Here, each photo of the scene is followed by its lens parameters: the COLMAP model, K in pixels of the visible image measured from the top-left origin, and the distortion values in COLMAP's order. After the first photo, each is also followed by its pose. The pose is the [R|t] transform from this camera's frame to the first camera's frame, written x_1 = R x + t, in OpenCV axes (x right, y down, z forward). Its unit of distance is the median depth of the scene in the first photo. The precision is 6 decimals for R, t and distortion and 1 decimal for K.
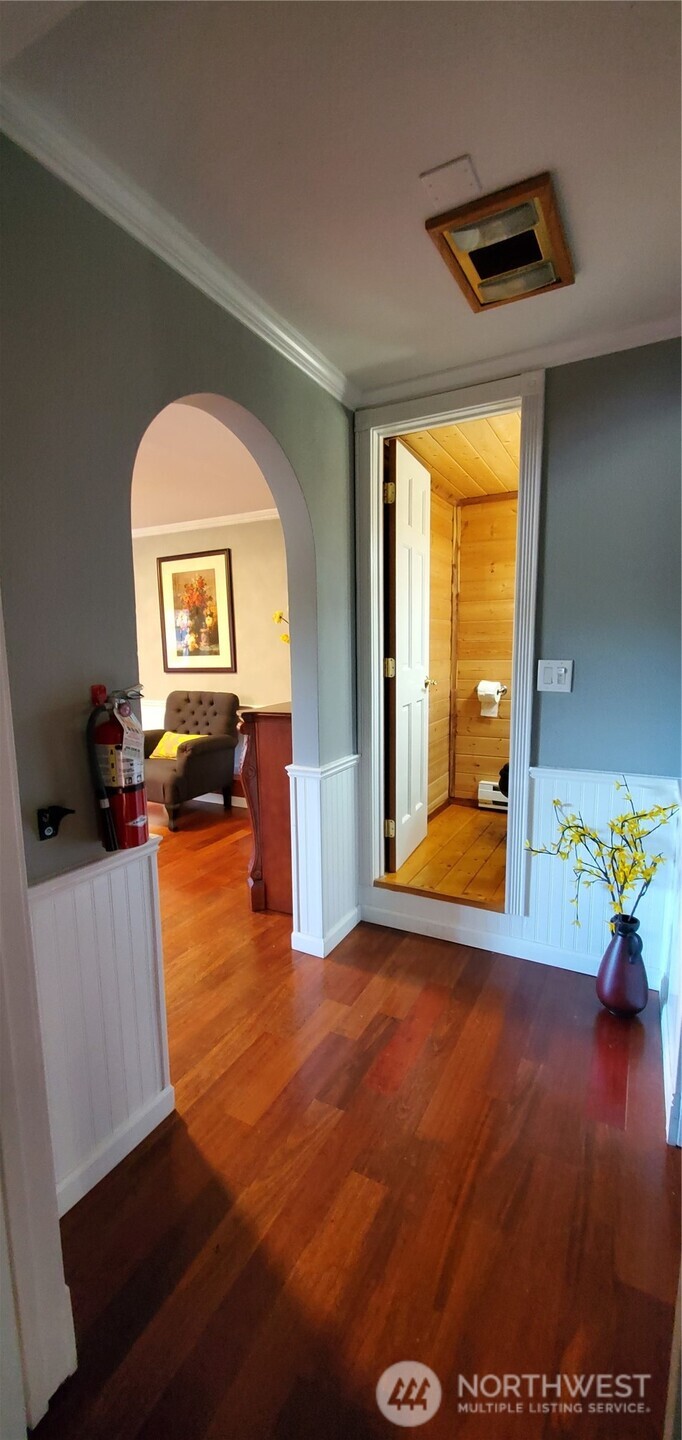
lens RADIAL K [[561.0, 0, 338.4], [0, 561.0, 722.1], [0, 0, 1]] dist [0.003882, 0.000646]
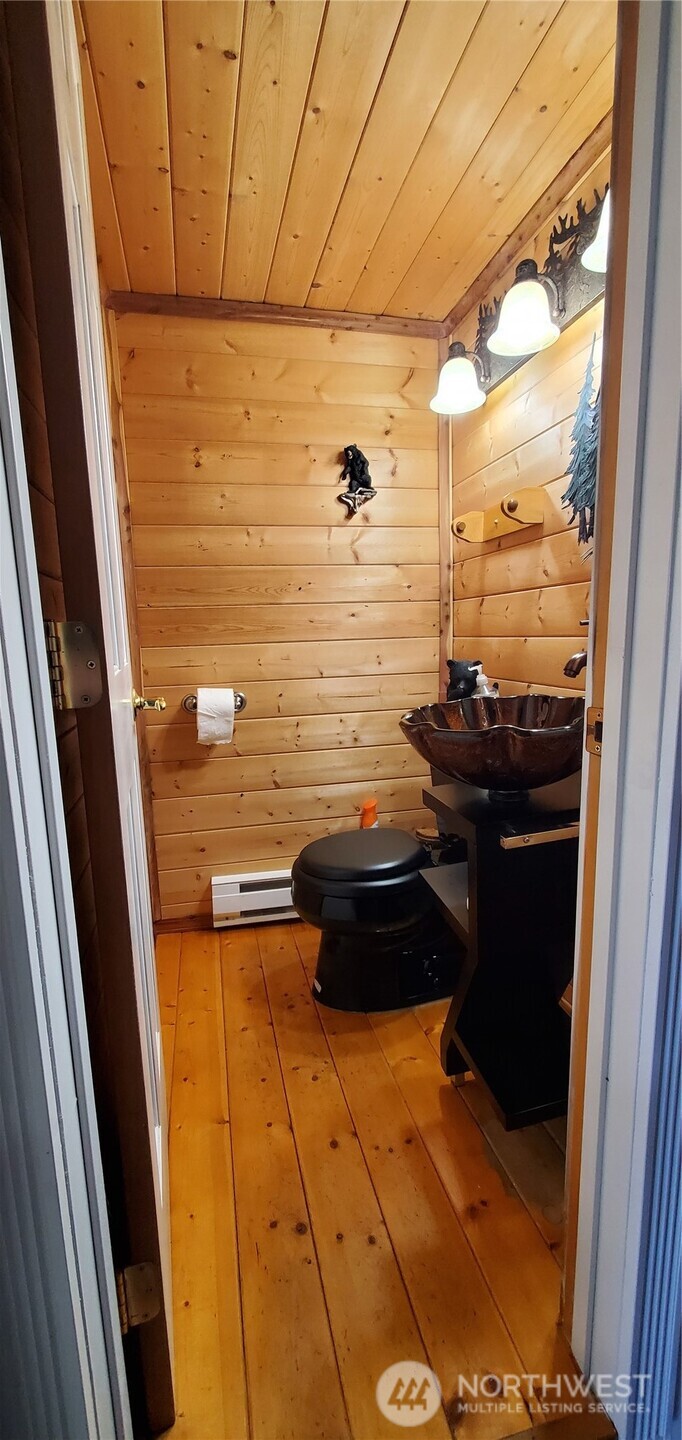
lens RADIAL K [[561.0, 0, 331.7], [0, 561.0, 726.0], [0, 0, 1]] dist [0.003882, 0.000646]
pose [[0.757581, -0.115698, 0.642406, 0.014824], [0.101909, 0.993062, 0.058672, -0.044067], [-0.644737, 0.021018, 0.764115, 0.420371]]
